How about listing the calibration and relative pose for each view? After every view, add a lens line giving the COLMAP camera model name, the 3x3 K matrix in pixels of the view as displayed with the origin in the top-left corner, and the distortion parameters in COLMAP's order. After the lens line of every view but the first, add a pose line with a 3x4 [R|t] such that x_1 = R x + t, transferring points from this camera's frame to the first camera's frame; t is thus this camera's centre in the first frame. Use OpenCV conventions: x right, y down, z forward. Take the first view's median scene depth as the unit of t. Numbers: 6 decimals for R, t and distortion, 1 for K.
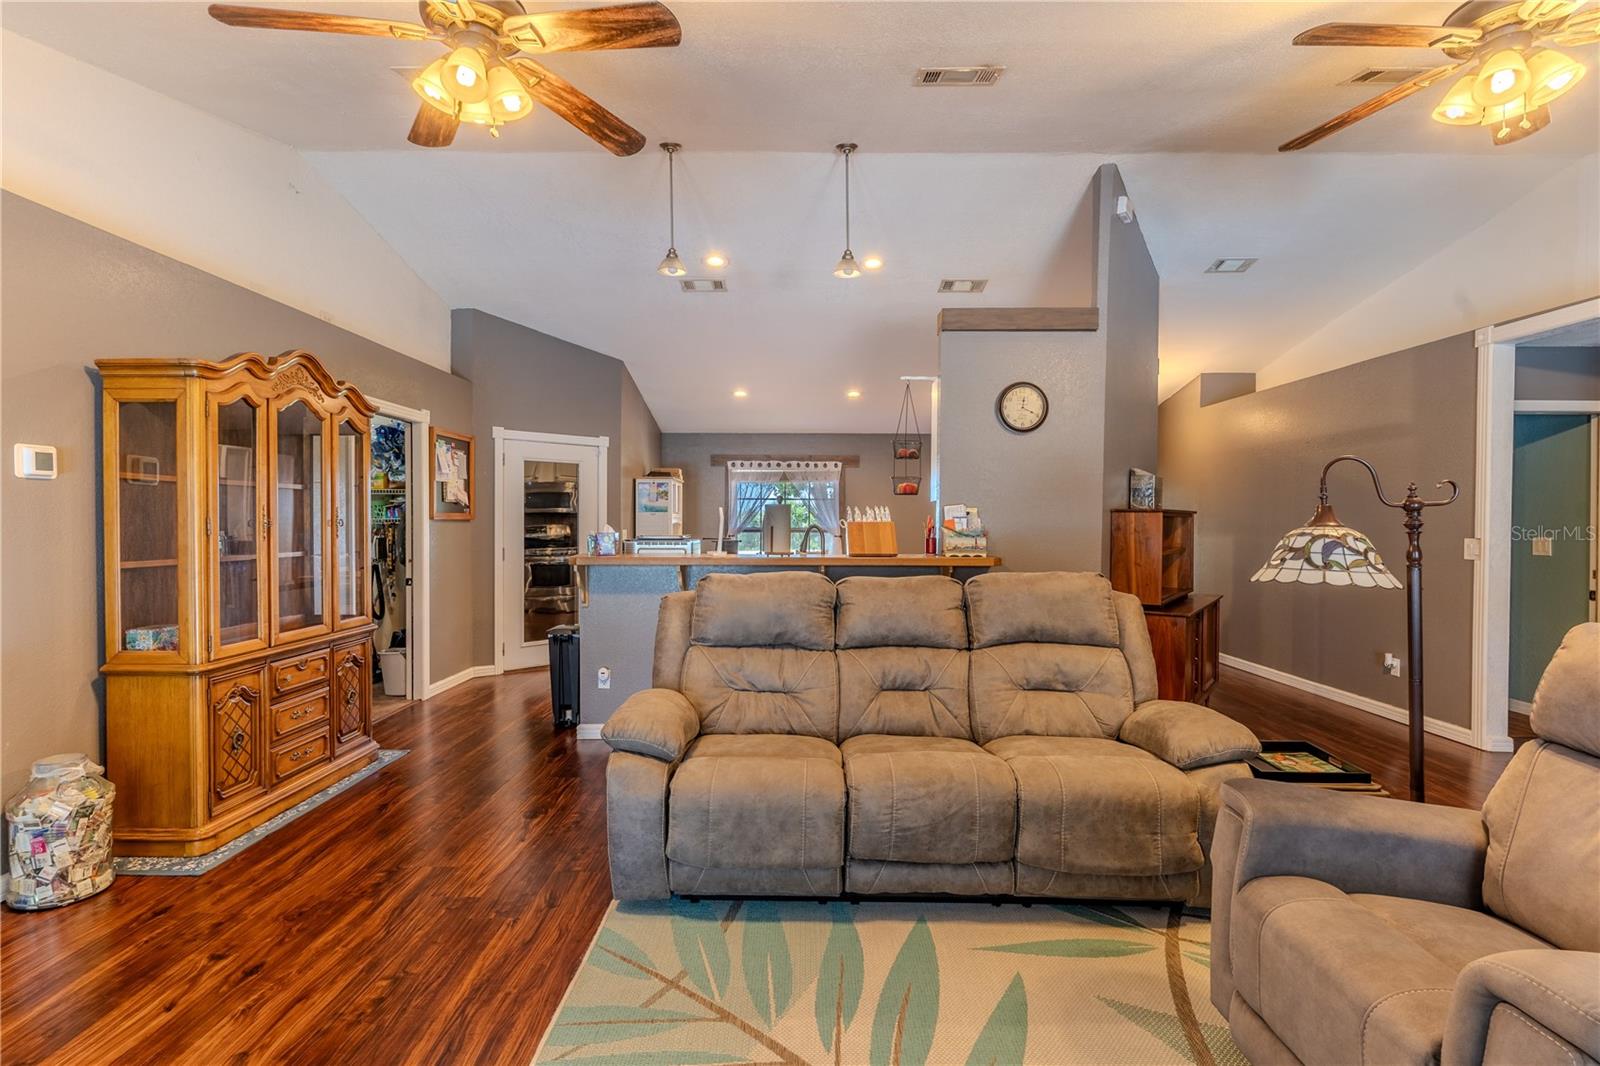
lens RADIAL K [[772.4, 0, 800.0], [0, 772.4, 533.0], [0, 0, 1]] dist [0.003911, 0.000604]
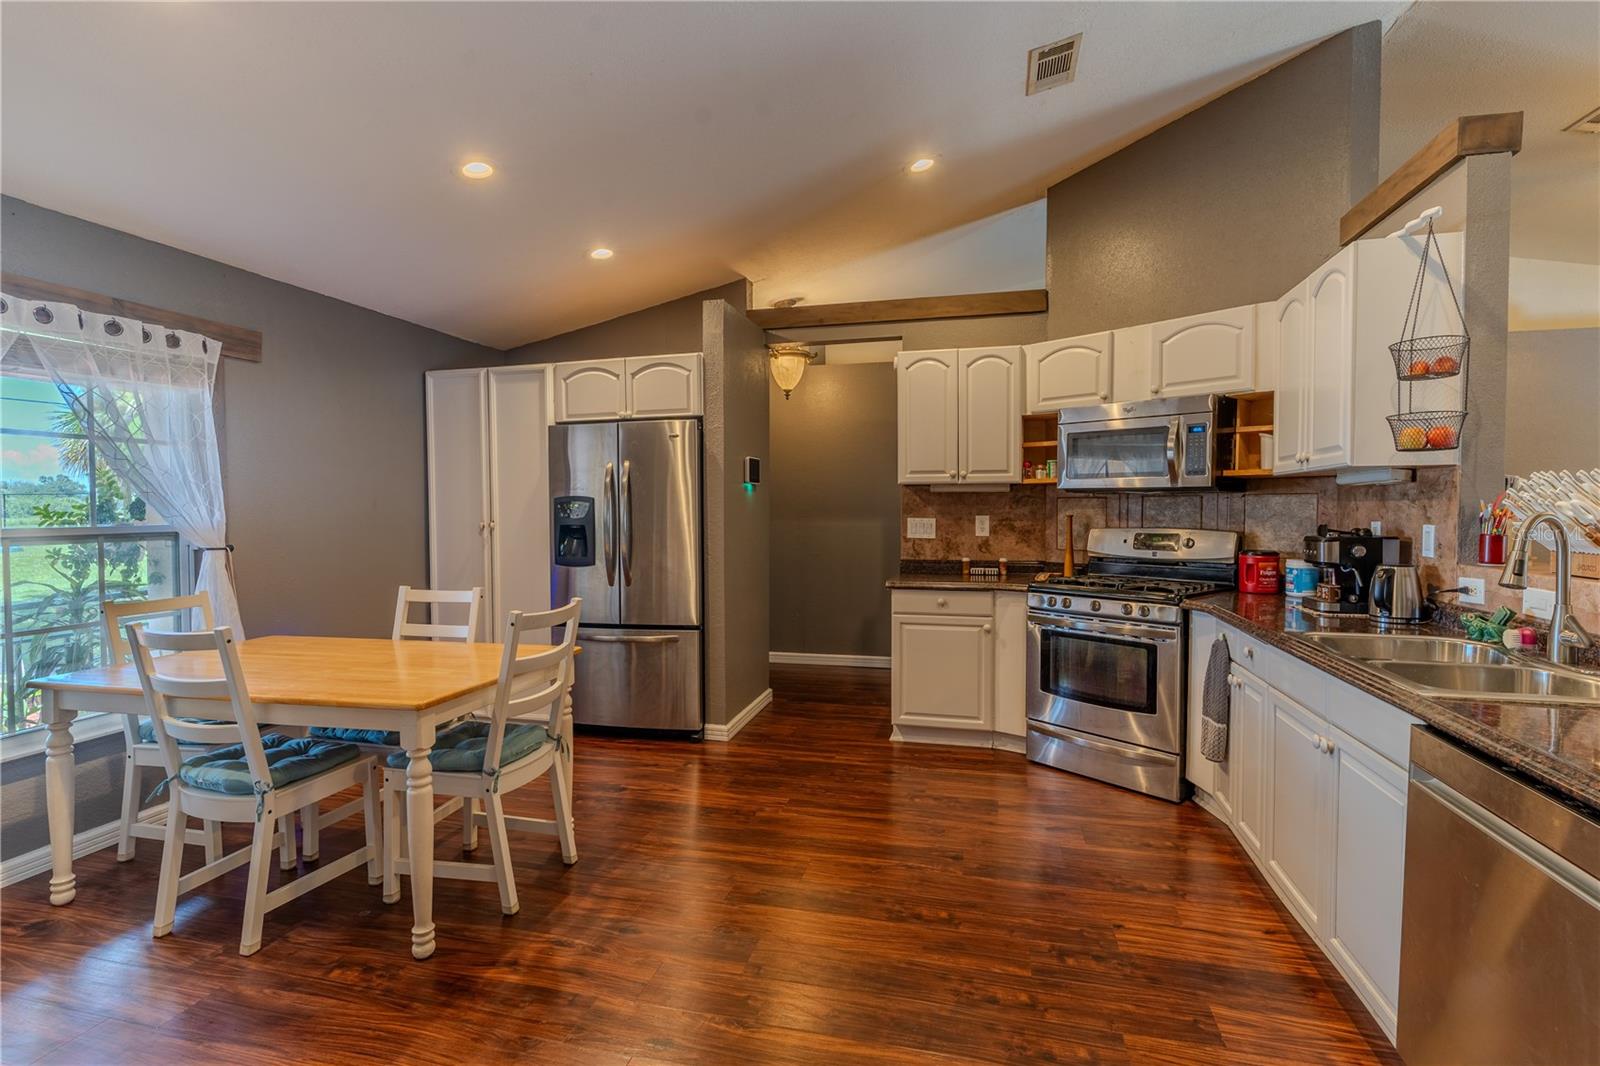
lens RADIAL K [[766.0, 0, 799.4], [0, 766.0, 529.0], [0, 0, 1]] dist [0.003515, -0.000306]
pose [[0.251157, -0.033670, 0.967360, -0.643352], [0.011428, 0.999428, 0.031819, -0.036994], [-0.967879, 0.003063, 0.251398, 1.859694]]
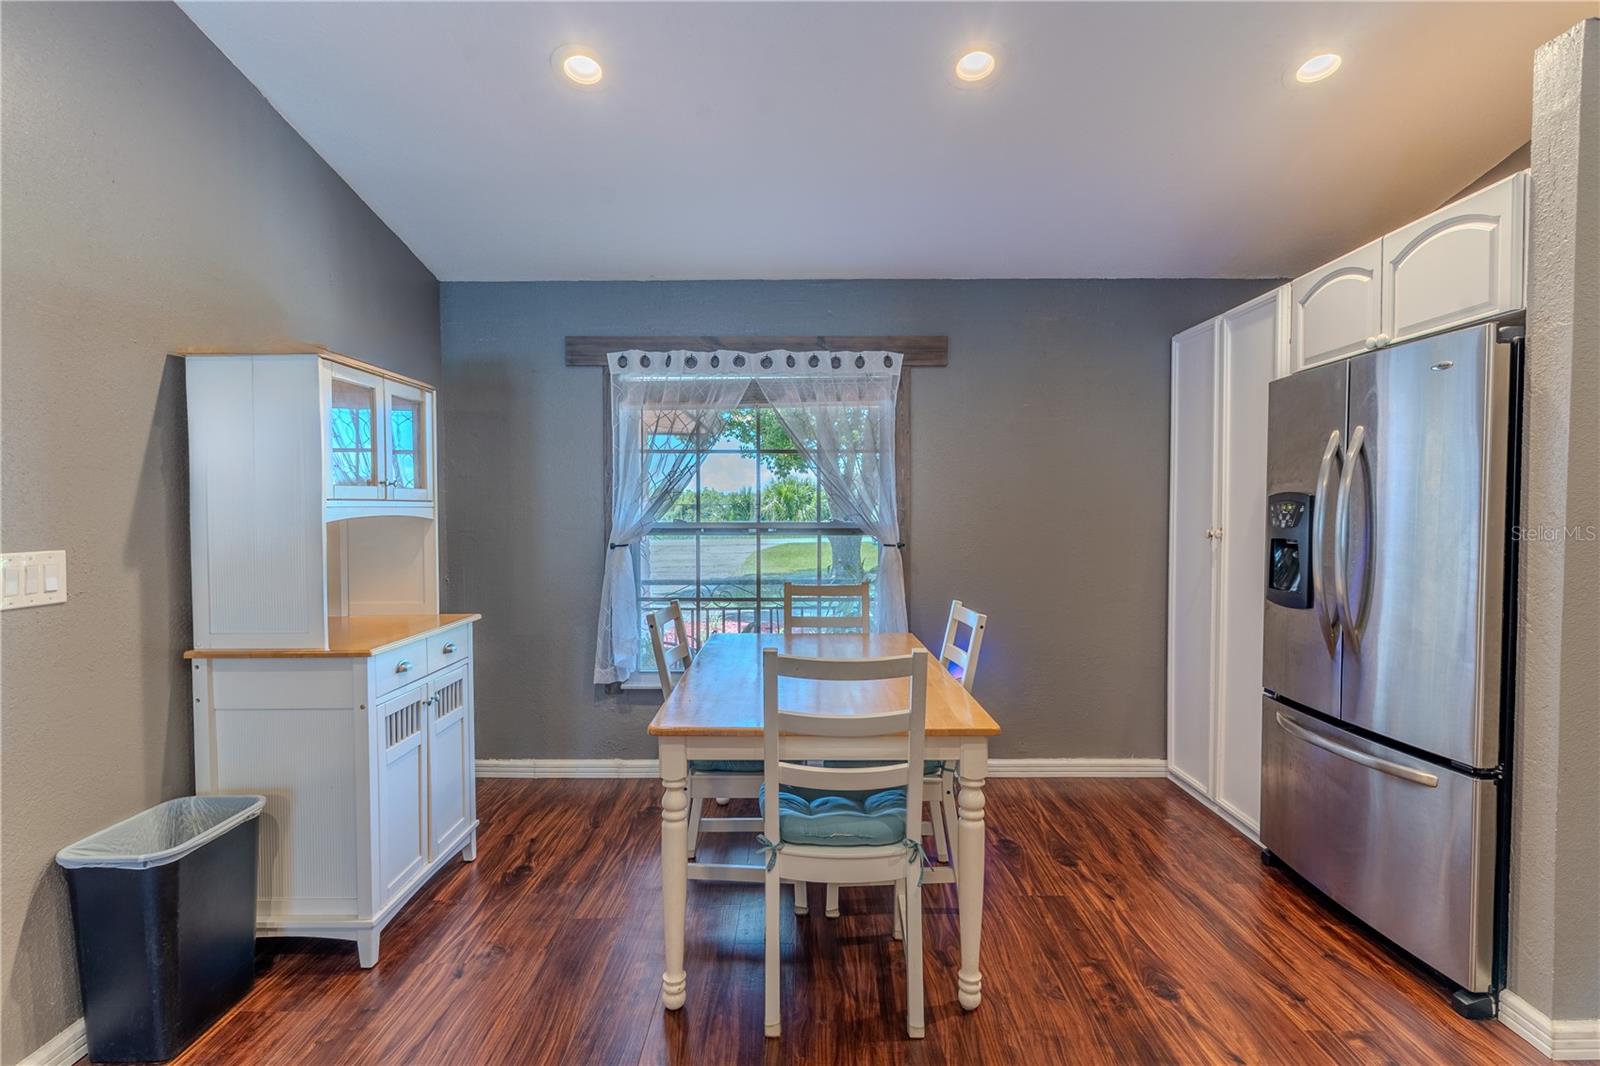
lens RADIAL K [[766.0, 0, 799.4], [0, 766.0, 529.0], [0, 0, 1]] dist [0.003515, -0.000306]
pose [[0.999972, -0.005008, -0.005479, 0.011377], [0.005151, 0.999641, 0.026295, -0.040576], [0.005345, -0.026322, 0.999639, 1.755525]]
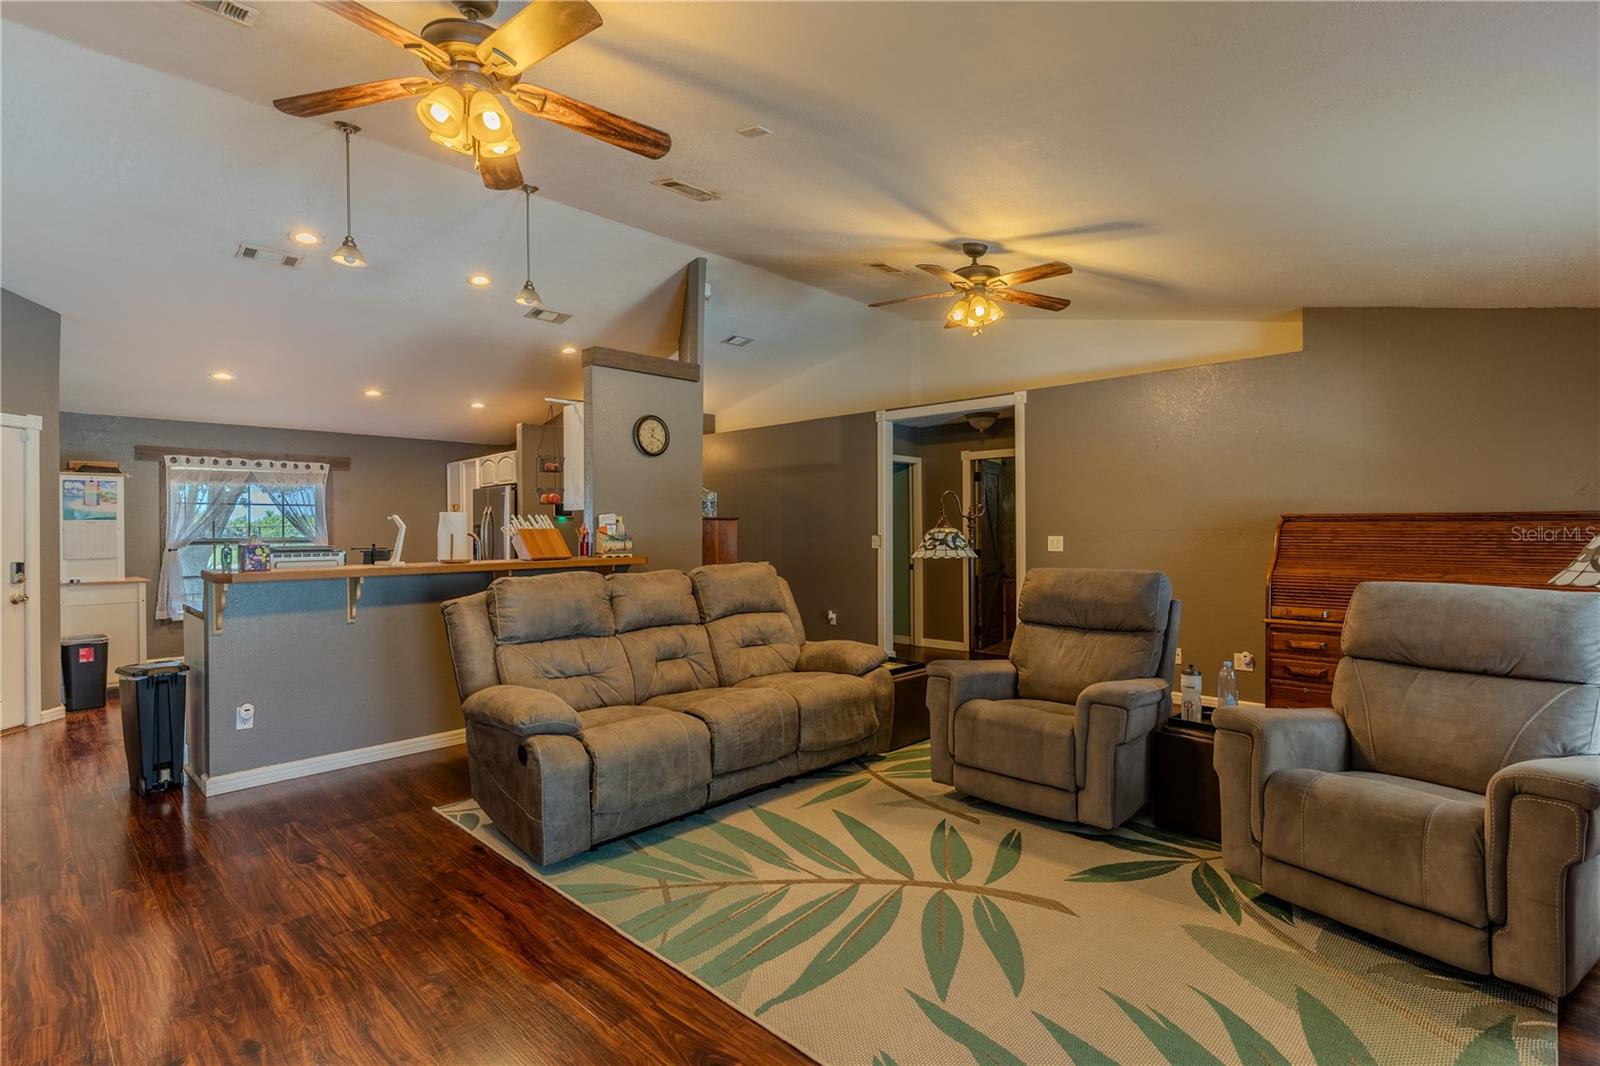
lens RADIAL K [[772.4, 0, 800.0], [0, 772.4, 533.0], [0, 0, 1]] dist [0.003911, 0.000604]
pose [[0.687059, -0.012860, 0.726488, -0.638556], [0.019560, 0.999808, -0.000801, -0.000333], [-0.726338, 0.014761, 0.687179, -0.038132]]
